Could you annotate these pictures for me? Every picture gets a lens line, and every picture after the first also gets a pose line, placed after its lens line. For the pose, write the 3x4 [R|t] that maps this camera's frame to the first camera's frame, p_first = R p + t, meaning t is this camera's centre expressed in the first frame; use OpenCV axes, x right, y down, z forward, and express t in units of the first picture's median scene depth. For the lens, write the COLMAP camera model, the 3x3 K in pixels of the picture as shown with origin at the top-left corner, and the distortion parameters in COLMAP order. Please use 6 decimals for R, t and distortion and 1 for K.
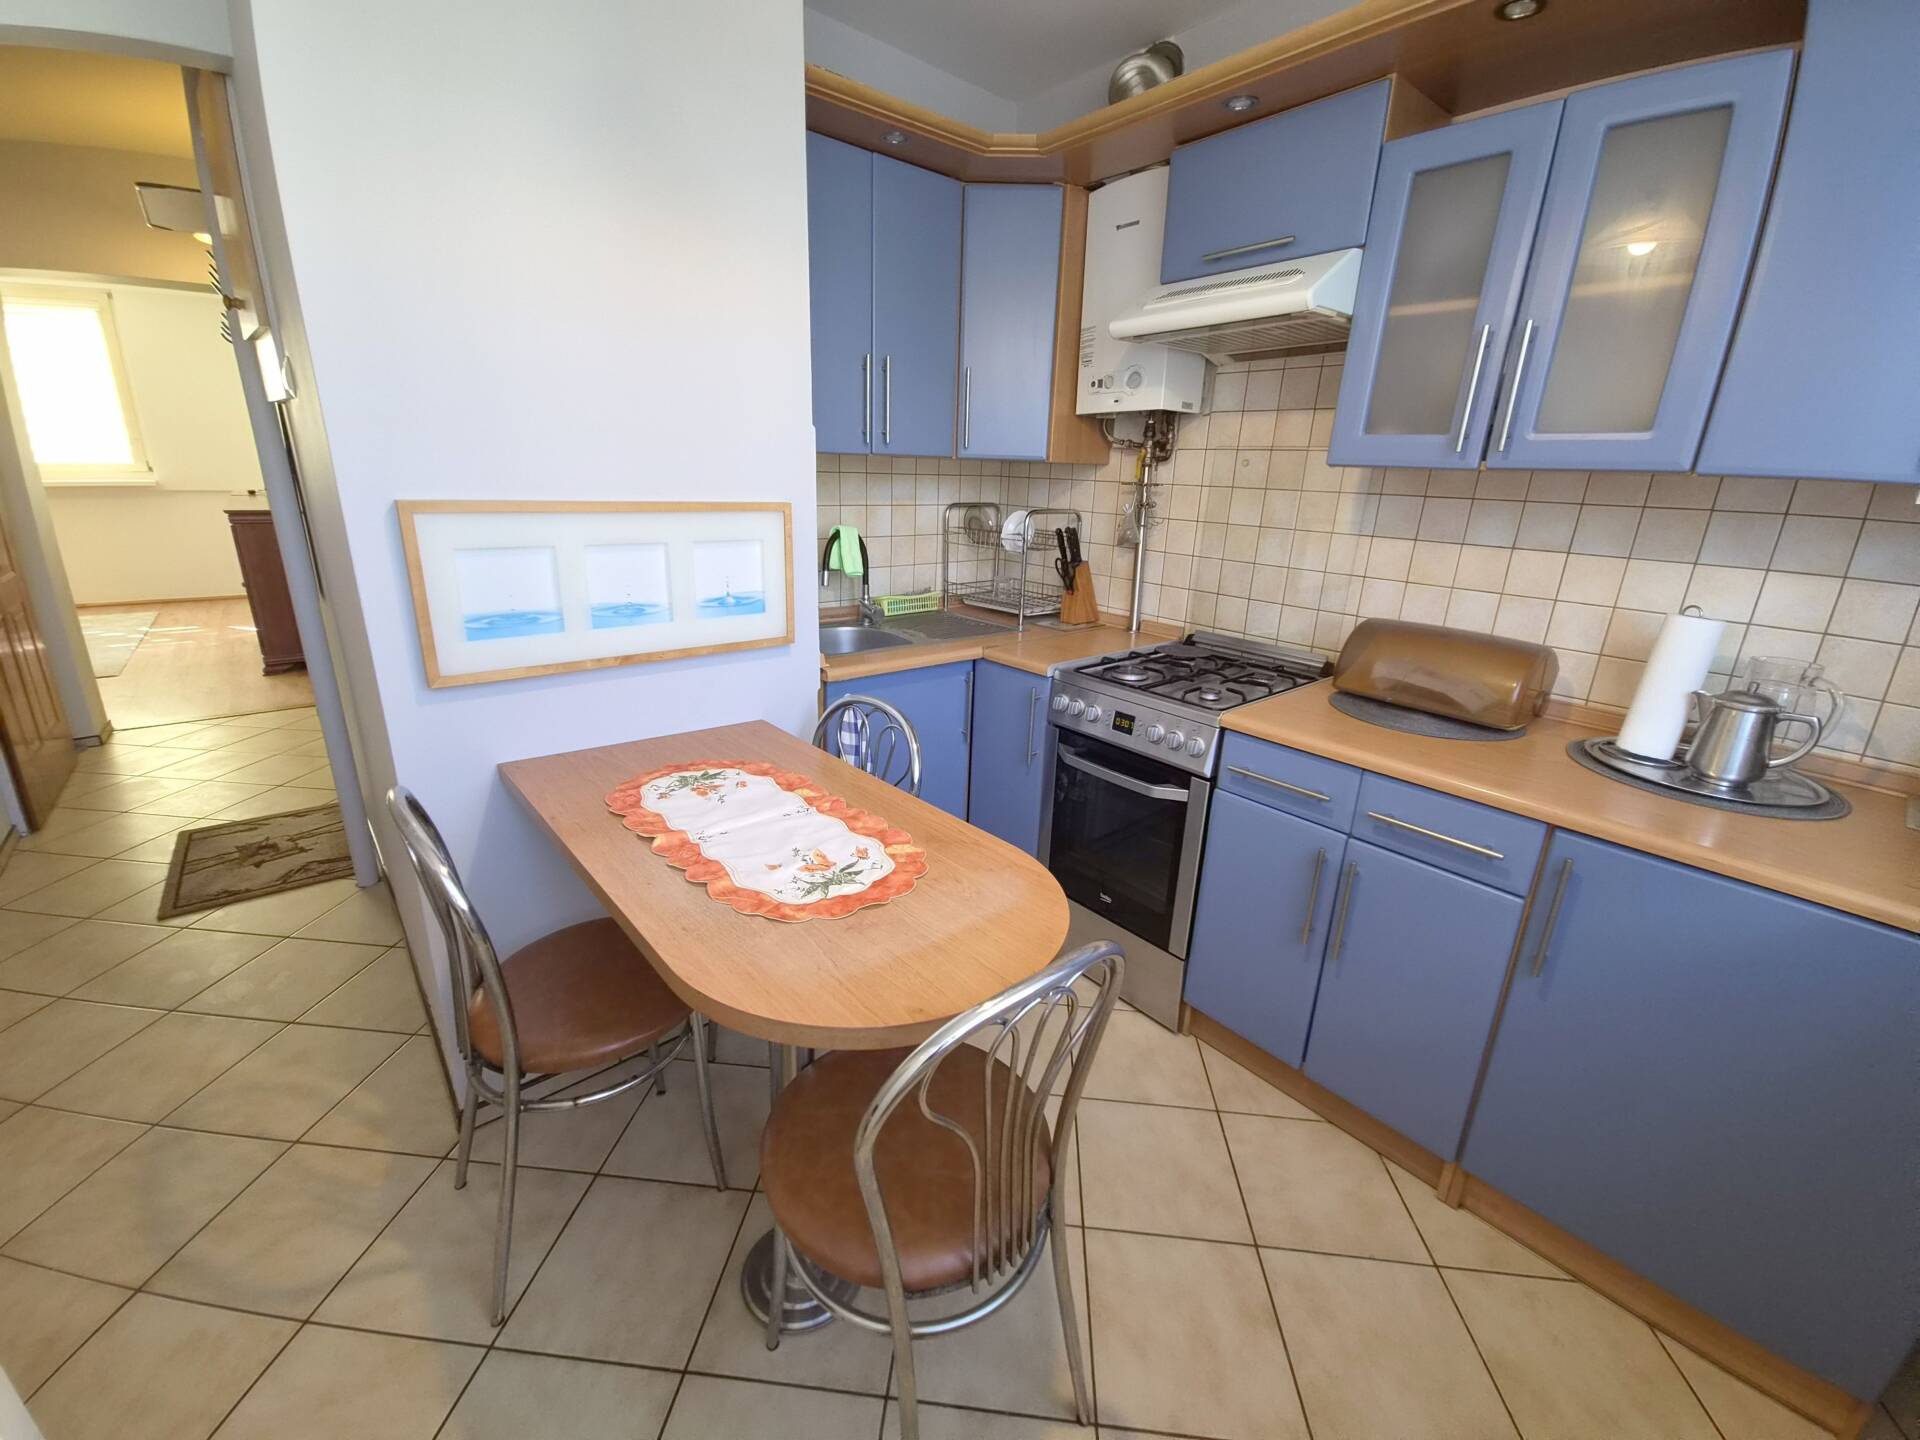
lens RADIAL K [[778.5, 0, 956.8], [0, 778.5, 714.1], [0, 0, 1]] dist [0.014406, -0.005680]
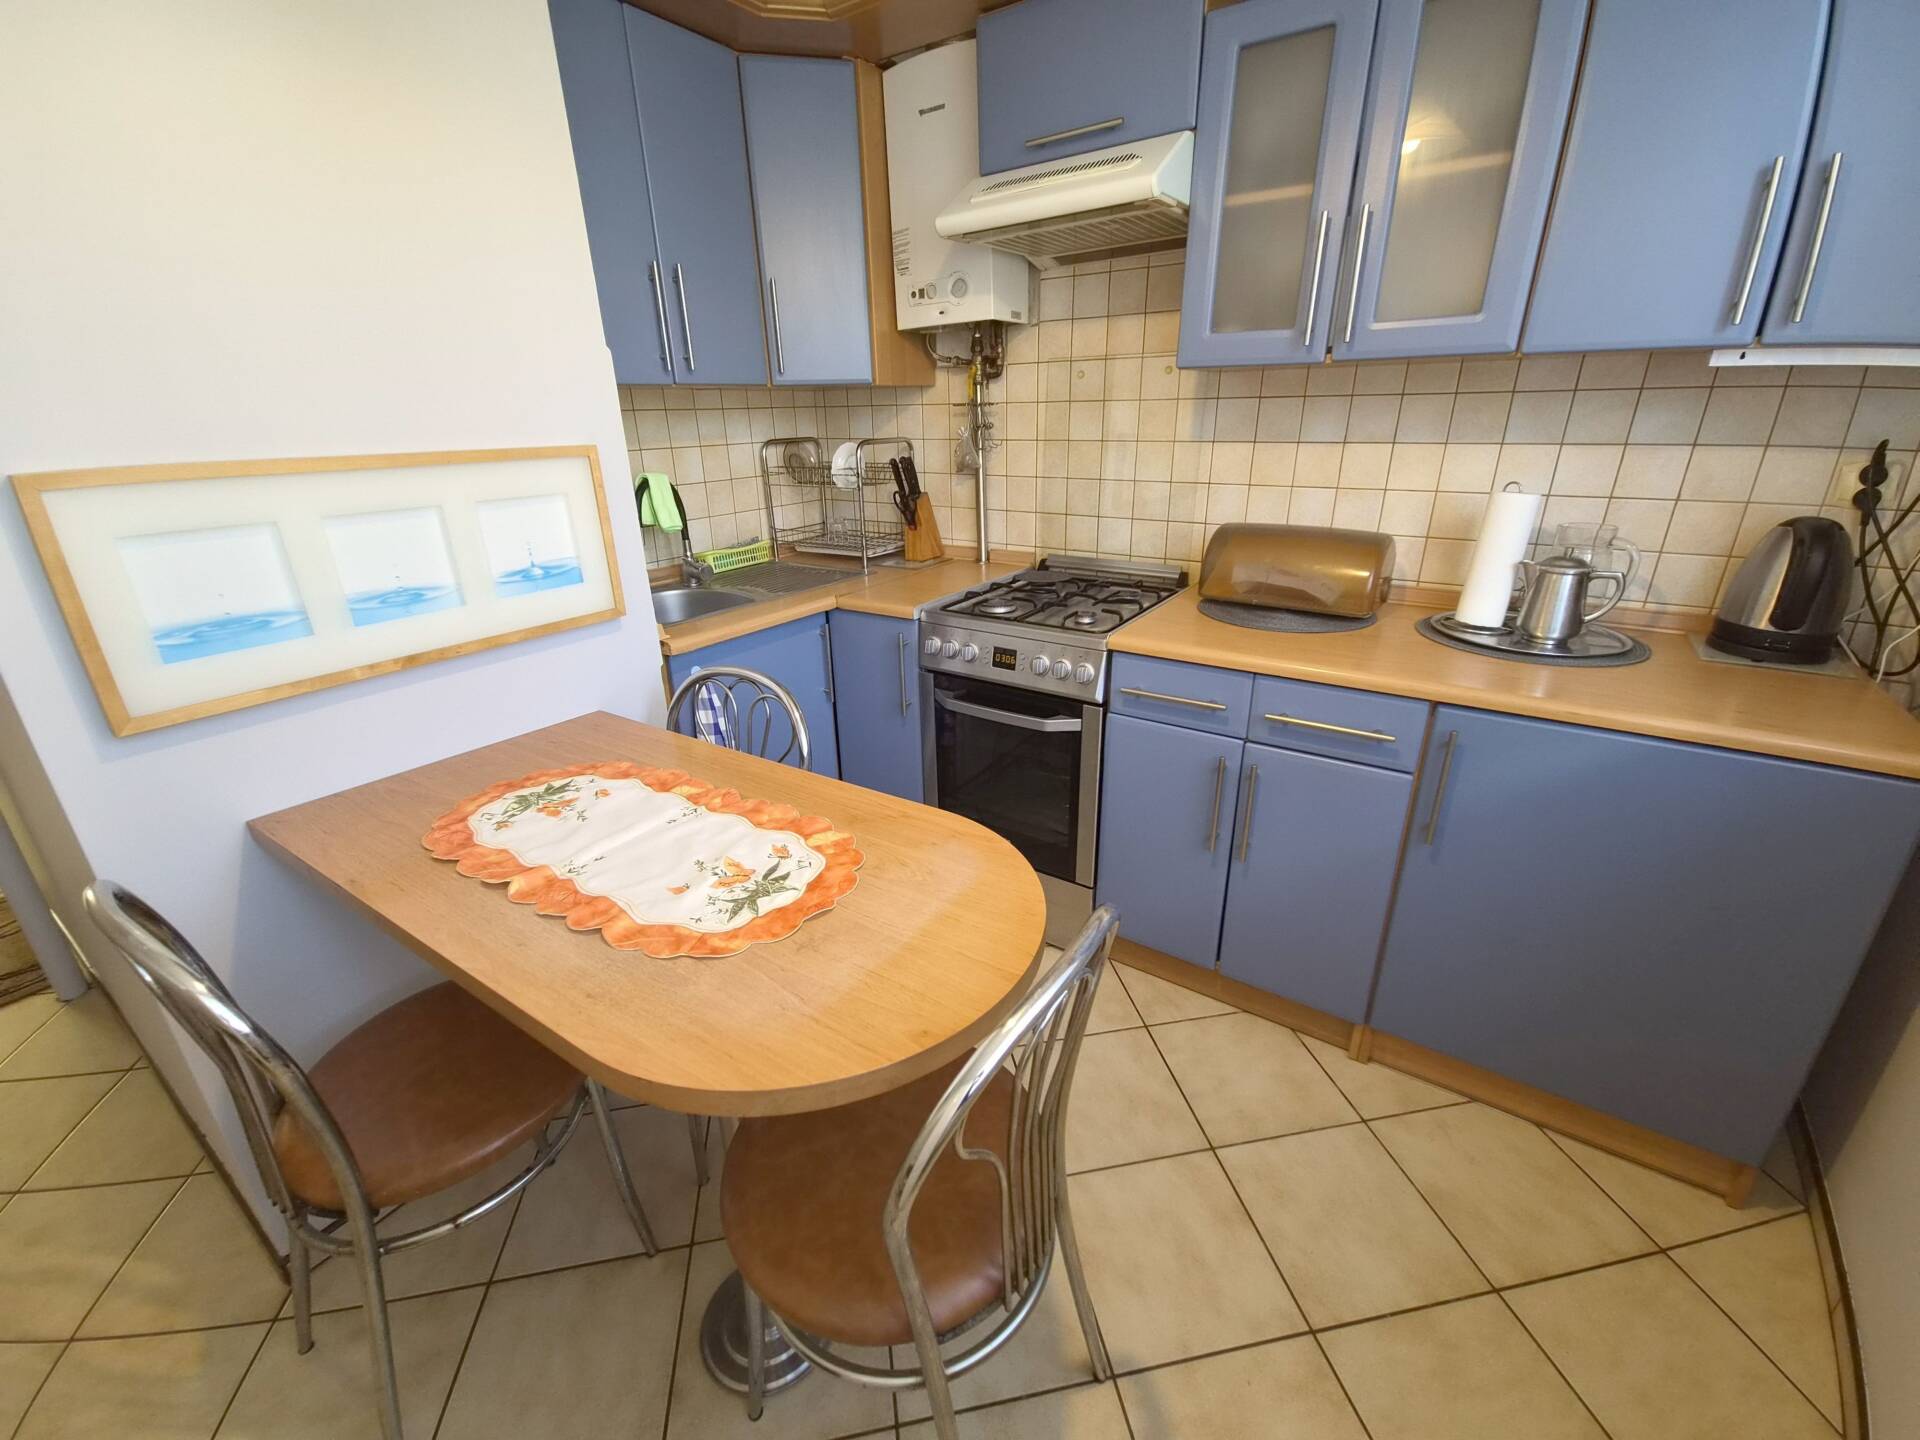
lens RADIAL K [[778.5, 0, 956.8], [0, 778.5, 714.1], [0, 0, 1]] dist [0.014406, -0.005680]
pose [[0.962935, -0.146556, 0.226445, -0.079109], [0.130153, 0.987772, 0.085828, -0.012797], [-0.236255, -0.053174, 0.970235, 0.103380]]
